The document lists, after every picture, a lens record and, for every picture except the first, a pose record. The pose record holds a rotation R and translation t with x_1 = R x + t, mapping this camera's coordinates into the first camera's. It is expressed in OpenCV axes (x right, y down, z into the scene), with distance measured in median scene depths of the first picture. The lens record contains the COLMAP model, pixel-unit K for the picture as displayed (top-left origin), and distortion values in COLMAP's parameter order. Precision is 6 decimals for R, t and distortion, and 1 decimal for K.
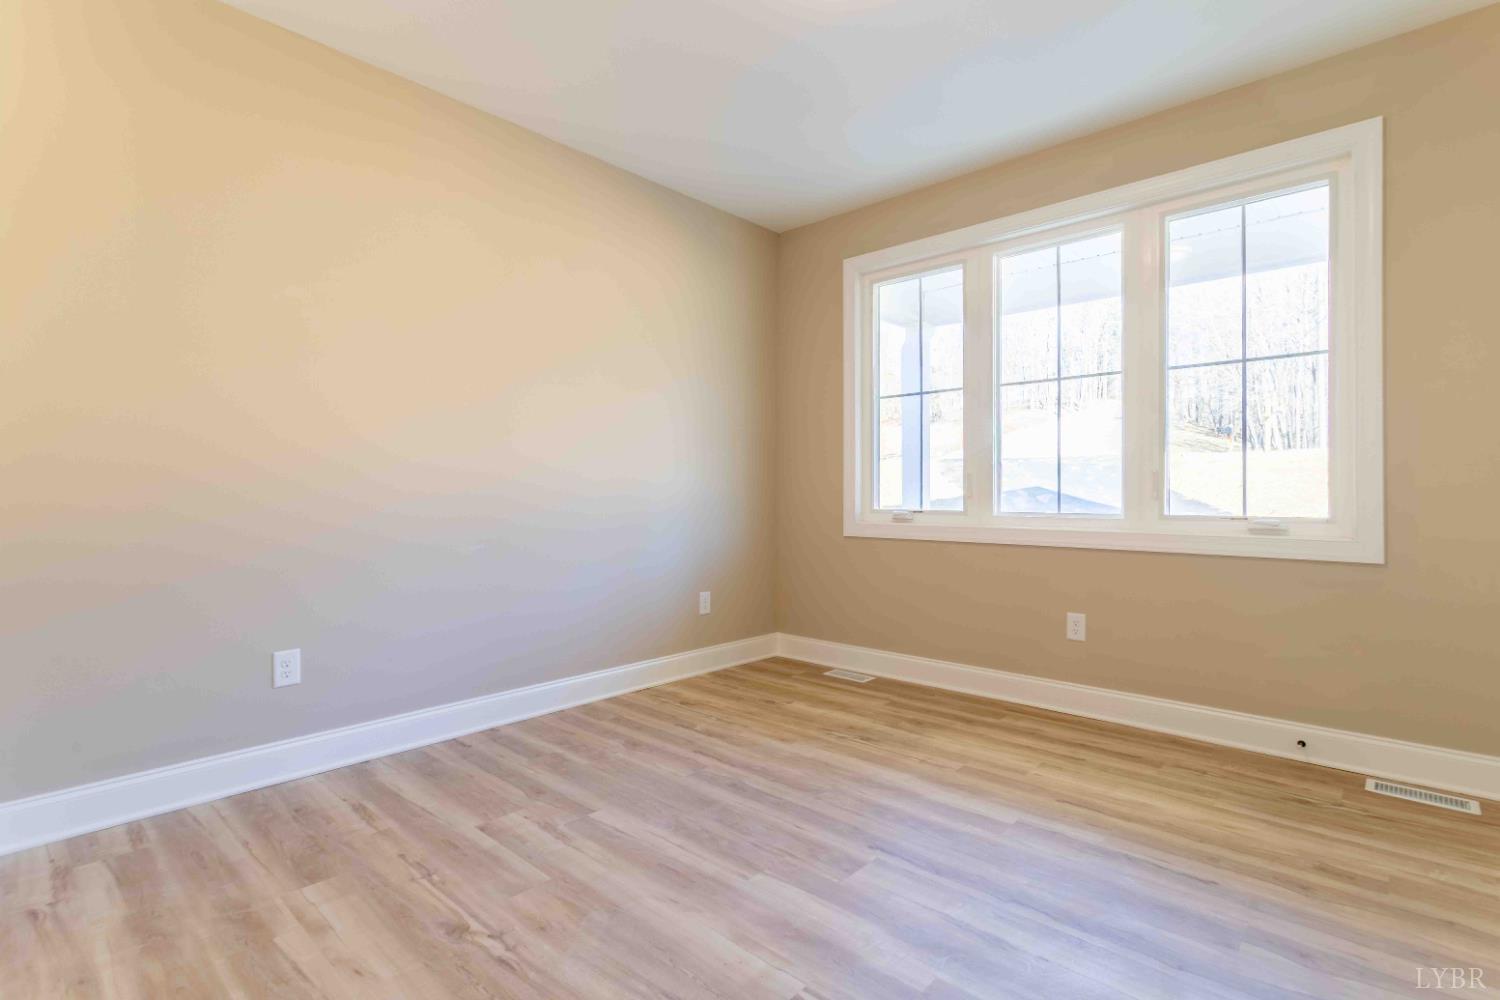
lens RADIAL K [[724.0, 0, 745.2], [0, 724.0, 490.1], [0, 0, 1]] dist [0.001816, 0.000052]
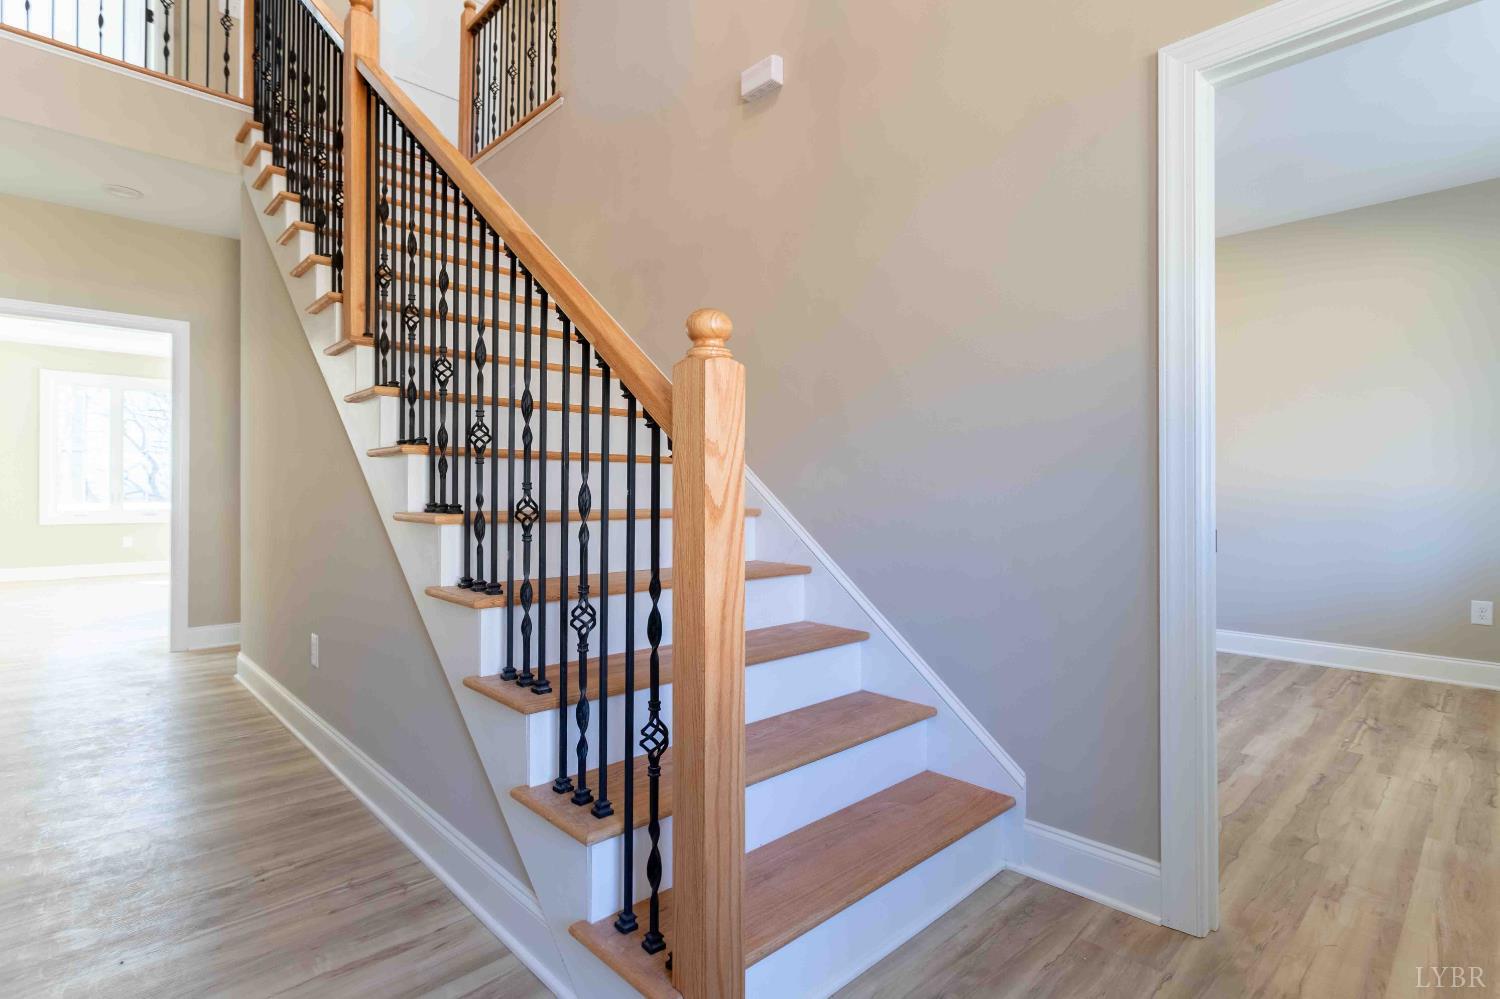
lens RADIAL K [[724.0, 0, 745.2], [0, 724.0, 489.6], [0, 0, 1]] dist [0.001816, 0.000052]
pose [[-0.093607, -0.008044, -0.995577, 1.492370], [0.005121, 0.999950, -0.008561, -0.006896], [0.995596, -0.005900, -0.093561, 0.196138]]
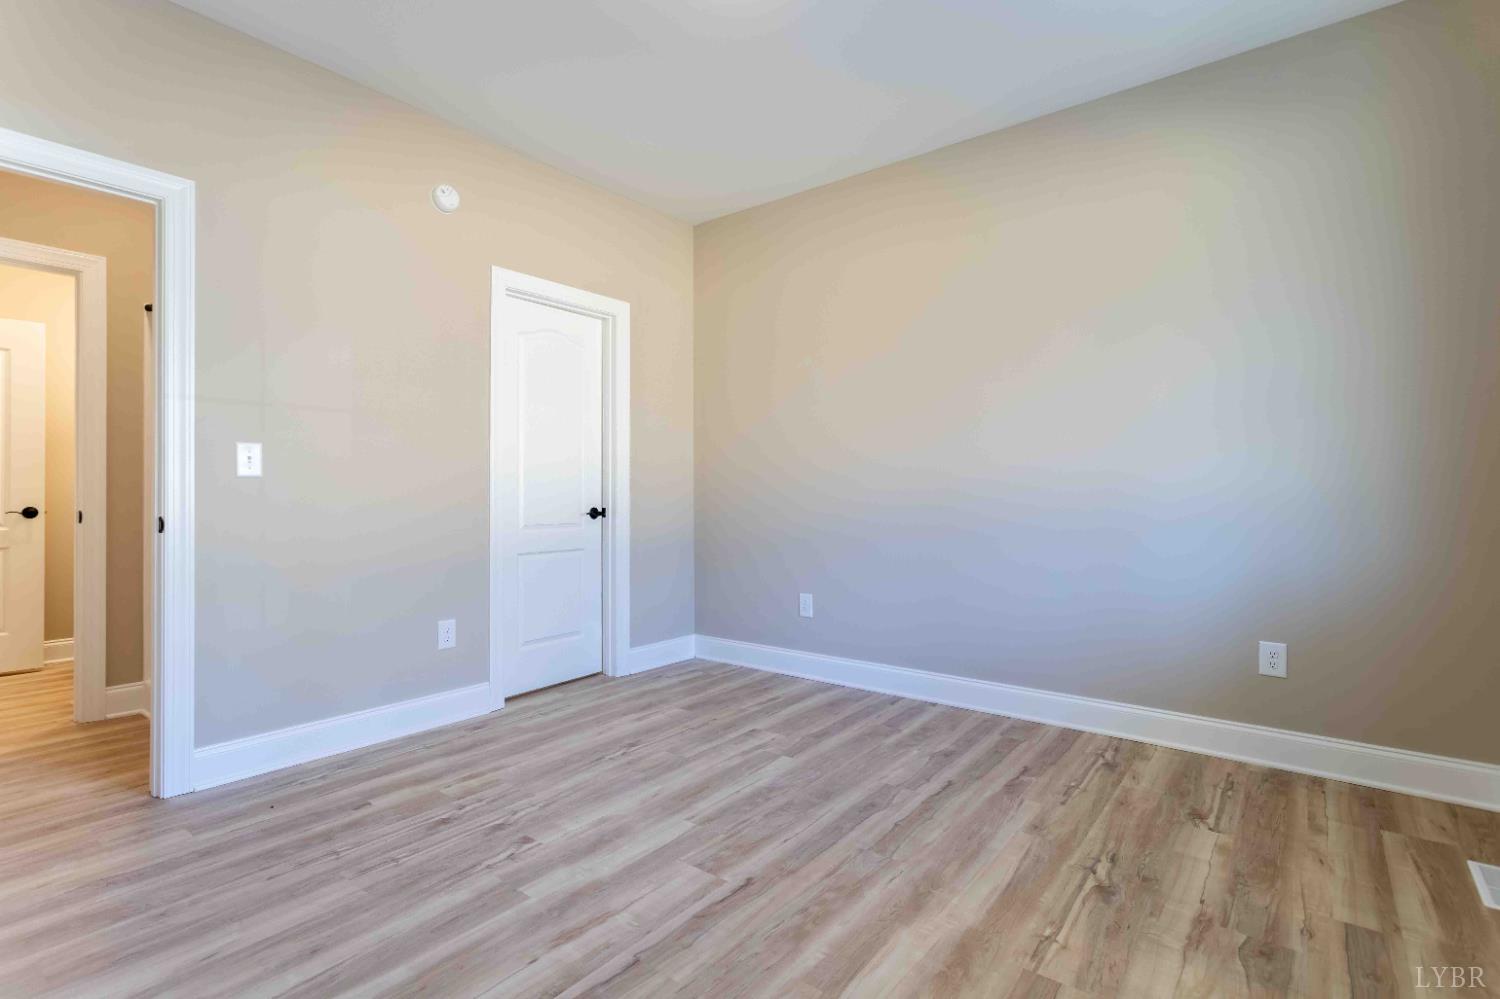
lens RADIAL K [[724.0, 0, 745.2], [0, 724.0, 489.6], [0, 0, 1]] dist [0.001816, 0.000052]
pose [[0.058505, -0.006904, -0.998263, 0.858722], [0.008398, 0.999944, -0.006423, 0.007156], [0.998252, -0.008008, 0.058560, 0.747281]]
